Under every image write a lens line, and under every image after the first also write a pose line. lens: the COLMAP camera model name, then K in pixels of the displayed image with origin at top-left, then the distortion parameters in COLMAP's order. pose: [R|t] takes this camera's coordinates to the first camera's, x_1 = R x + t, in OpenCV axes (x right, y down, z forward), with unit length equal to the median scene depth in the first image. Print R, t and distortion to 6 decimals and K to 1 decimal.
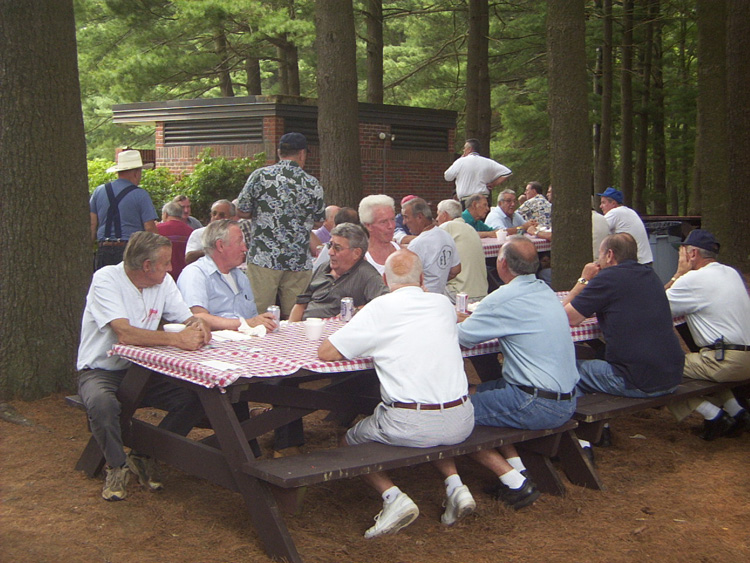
lens RADIAL K [[1009.4, 0, 375.0], [0, 1009.4, 281.5], [0, 0, 1]] dist [-0.056428, 0.080545]
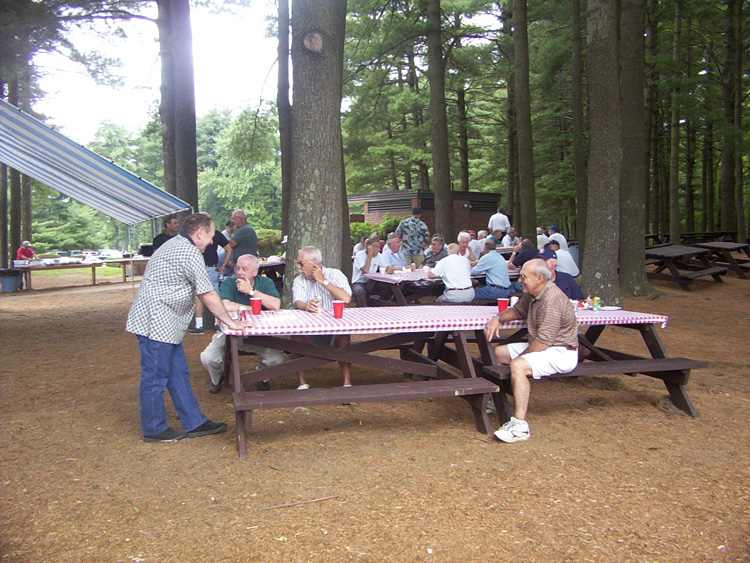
lens RADIAL K [[1009.4, 0, 375.0], [0, 1009.4, 281.5], [0, 0, 1]] dist [-0.056428, 0.080545]
pose [[0.987574, -0.013451, -0.156578, 0.157120], [0.003505, 0.997968, -0.063625, 0.162963], [0.157115, 0.062285, 0.985614, -1.213478]]
